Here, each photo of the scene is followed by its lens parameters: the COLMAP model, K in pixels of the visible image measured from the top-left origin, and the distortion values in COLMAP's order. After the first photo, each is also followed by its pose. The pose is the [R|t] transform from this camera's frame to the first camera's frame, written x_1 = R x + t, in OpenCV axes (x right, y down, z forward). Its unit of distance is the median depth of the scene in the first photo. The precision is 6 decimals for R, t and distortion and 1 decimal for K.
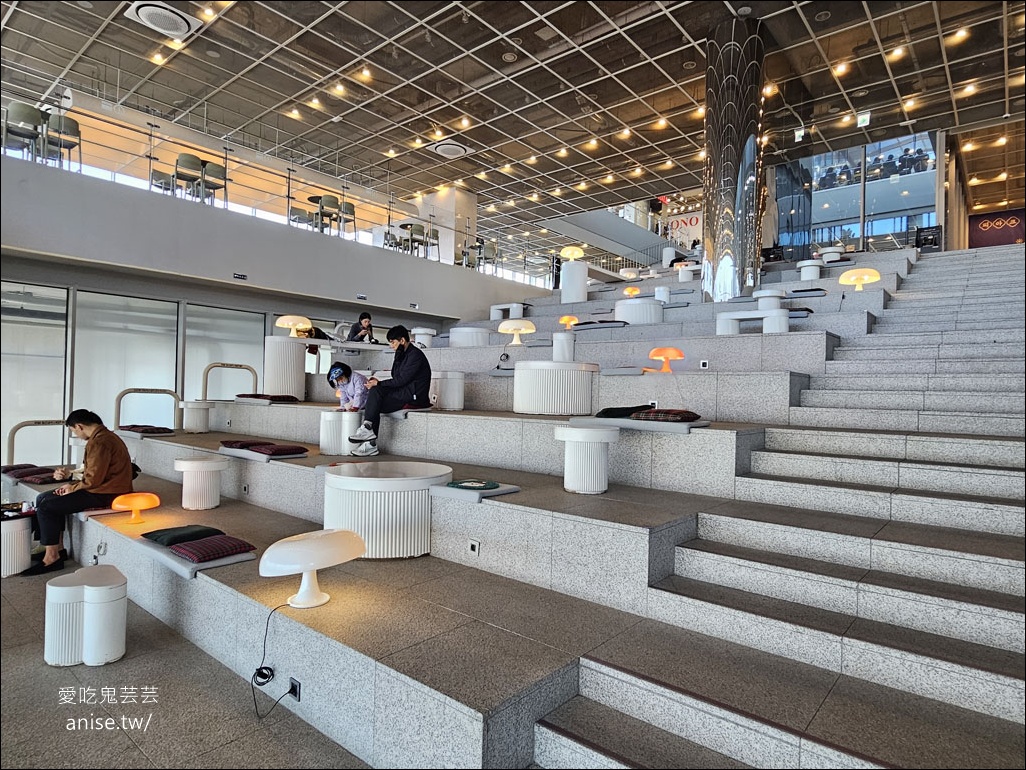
lens RADIAL K [[597.6, 0, 513.5], [0, 597.6, 389.1], [0, 0, 1]] dist [-0.007139, -0.000766]
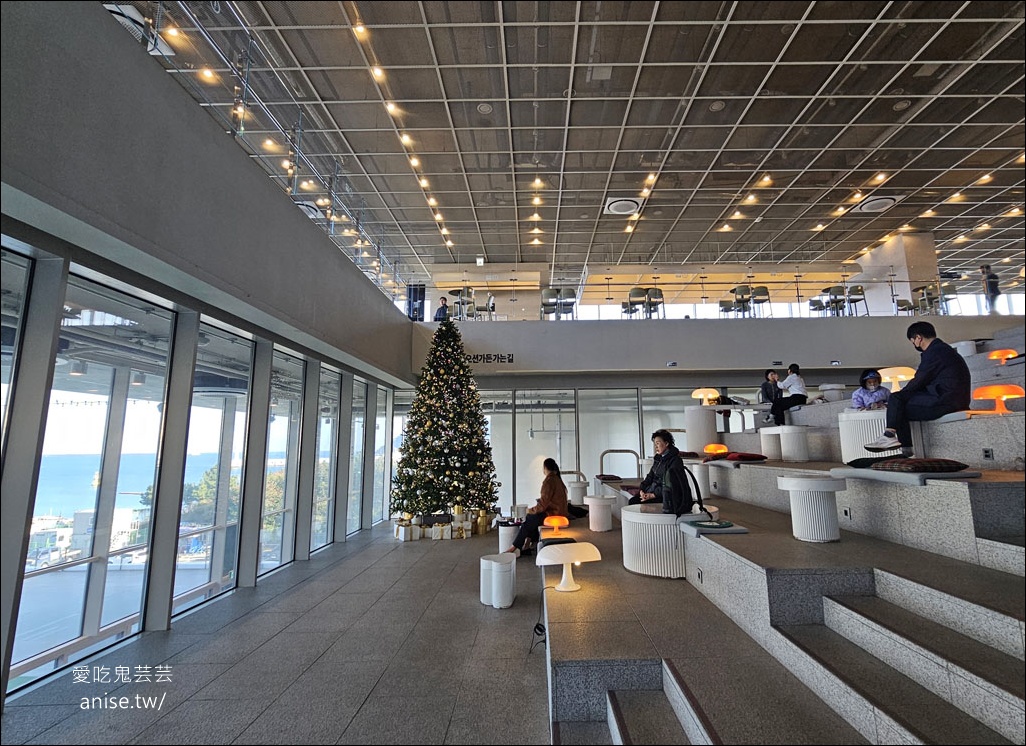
lens RADIAL K [[515.1, 0, 531.9], [0, 515.1, 357.8], [0, 0, 1]] dist [-0.003618, 0.000205]
pose [[0.637918, -0.162968, -0.752663, 0.184054], [0.033980, 0.982357, -0.183903, 0.002328], [0.769354, 0.091740, 0.632201, 0.006444]]
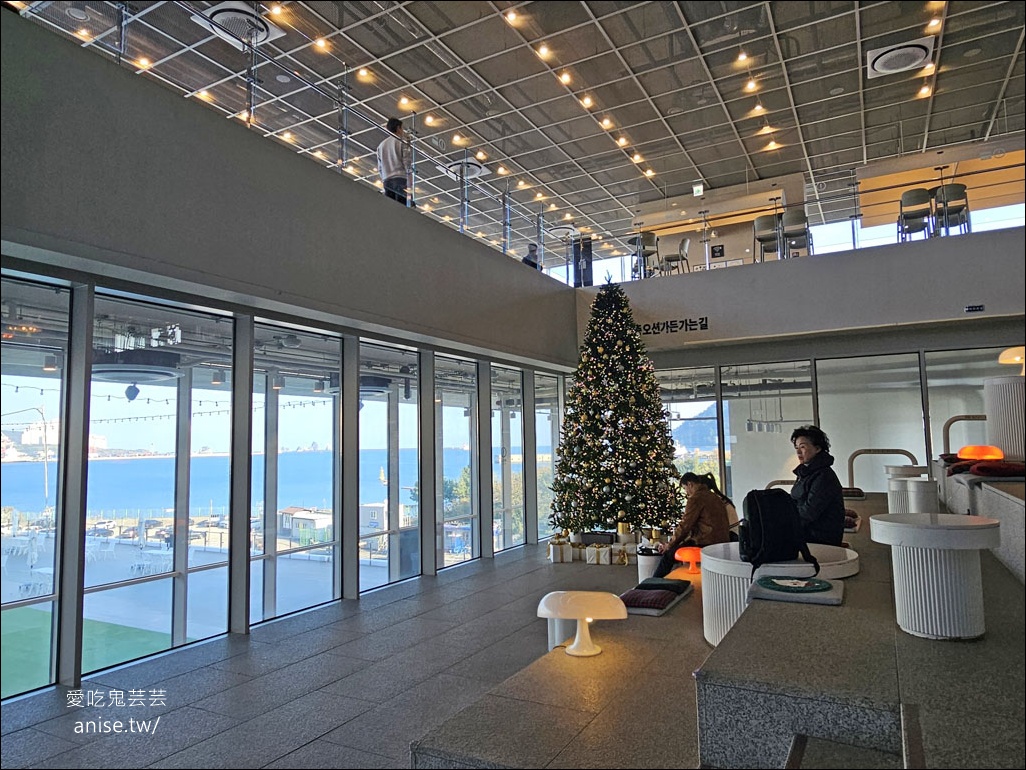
lens RADIAL K [[659.8, 0, 515.8], [0, 659.8, 382.5], [0, 0, 1]] dist [-0.000092, 0.001008]
pose [[0.194473, -0.119975, -0.973543, 0.237186], [0.032772, 0.992733, -0.115793, -0.002527], [0.980360, -0.009386, 0.196991, 0.164181]]
